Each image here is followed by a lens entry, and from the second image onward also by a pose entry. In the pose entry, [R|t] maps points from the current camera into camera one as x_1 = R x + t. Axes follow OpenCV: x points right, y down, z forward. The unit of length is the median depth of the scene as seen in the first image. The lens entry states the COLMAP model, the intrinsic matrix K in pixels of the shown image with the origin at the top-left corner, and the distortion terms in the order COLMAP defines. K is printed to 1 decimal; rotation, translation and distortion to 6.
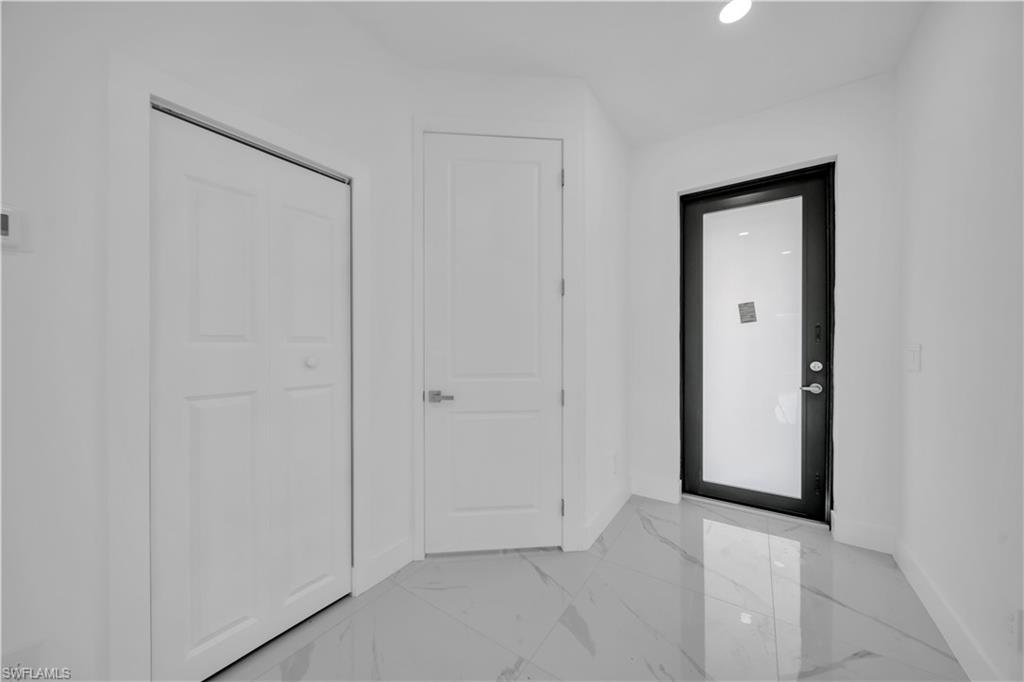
lens RADIAL K [[354.6, 0, 512.1], [0, 354.6, 351.8], [0, 0, 1]] dist [-0.001325, -0.000157]
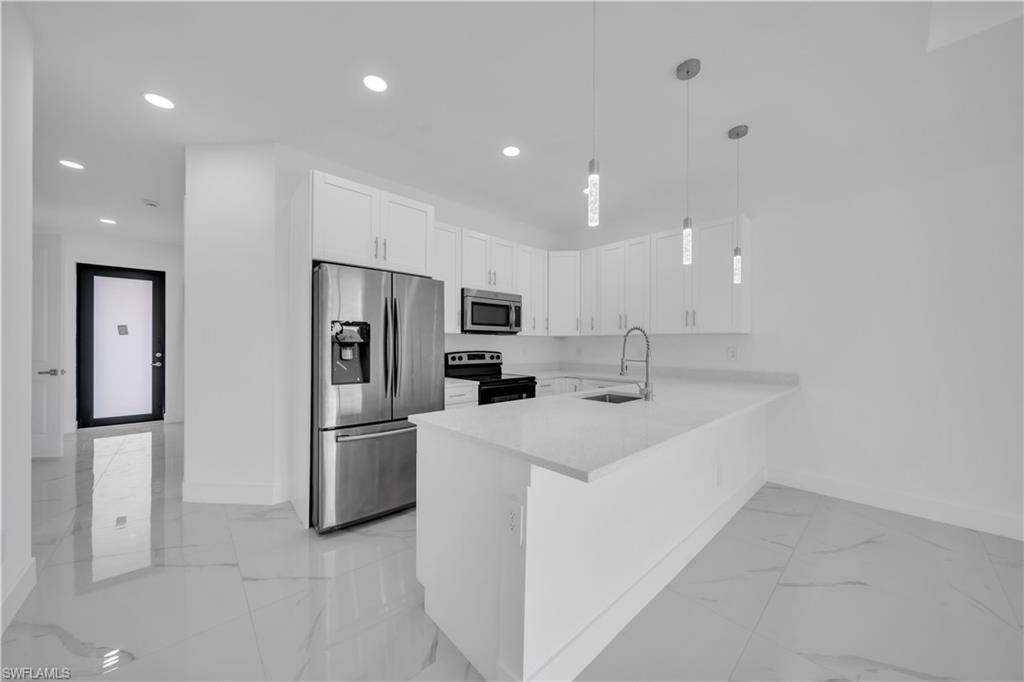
lens RADIAL K [[354.6, 0, 512.0], [0, 354.6, 347.1], [0, 0, 1]] dist [-0.001325, -0.000157]
pose [[0.226468, -0.000685, 0.974018, -0.846354], [-0.006457, 0.999977, 0.002204, -0.030129], [-0.973997, -0.006788, 0.226458, -1.705524]]
